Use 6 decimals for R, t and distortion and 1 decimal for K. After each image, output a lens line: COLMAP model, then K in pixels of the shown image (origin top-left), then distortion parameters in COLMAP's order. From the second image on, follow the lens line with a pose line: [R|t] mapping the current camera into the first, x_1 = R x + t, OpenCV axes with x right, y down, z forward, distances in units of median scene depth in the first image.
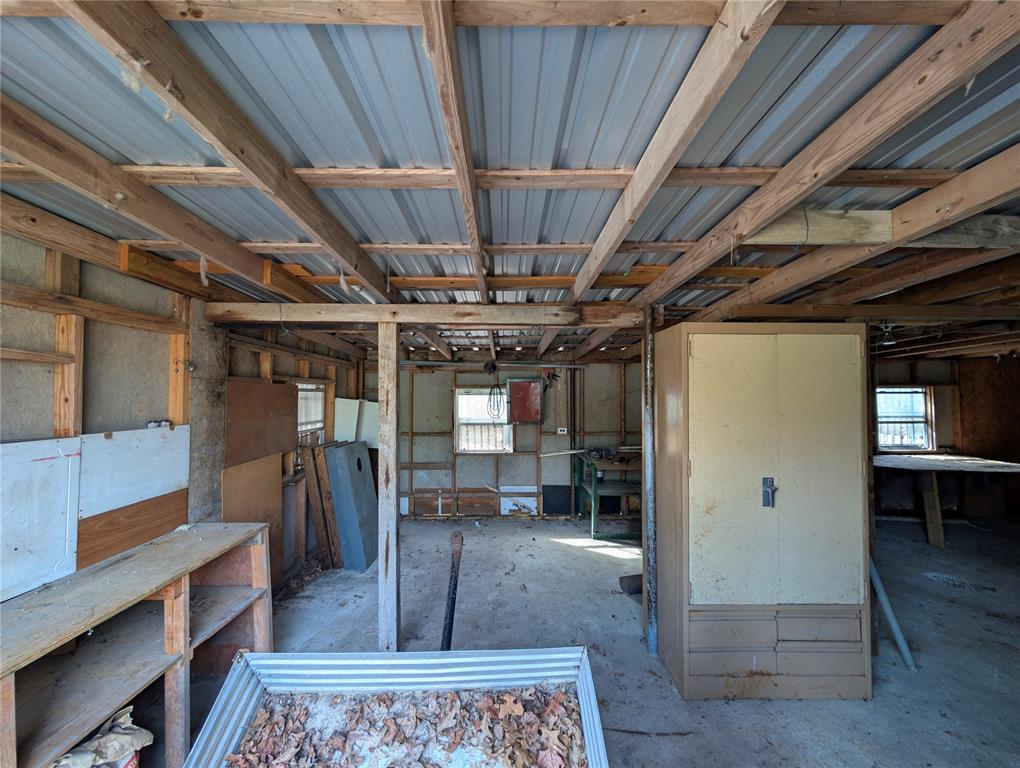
lens RADIAL K [[383.6, 0, 508.6], [0, 383.6, 386.2], [0, 0, 1]] dist [-0.001662, 0.000143]
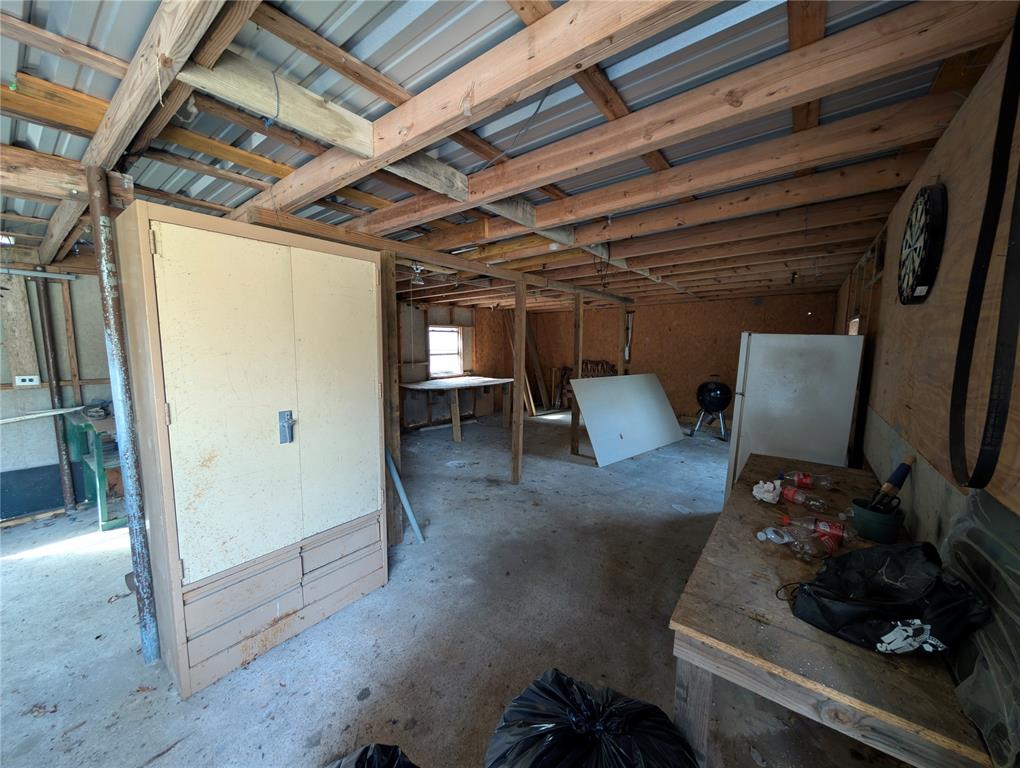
lens RADIAL K [[383.6, 0, 512.5], [0, 383.6, 388.2], [0, 0, 1]] dist [-0.001662, 0.000143]
pose [[0.606593, -0.092993, 0.789555, 0.274301], [-0.031323, 0.989569, 0.140615, 0.039849], [-0.794395, -0.110027, 0.597353, 0.048506]]
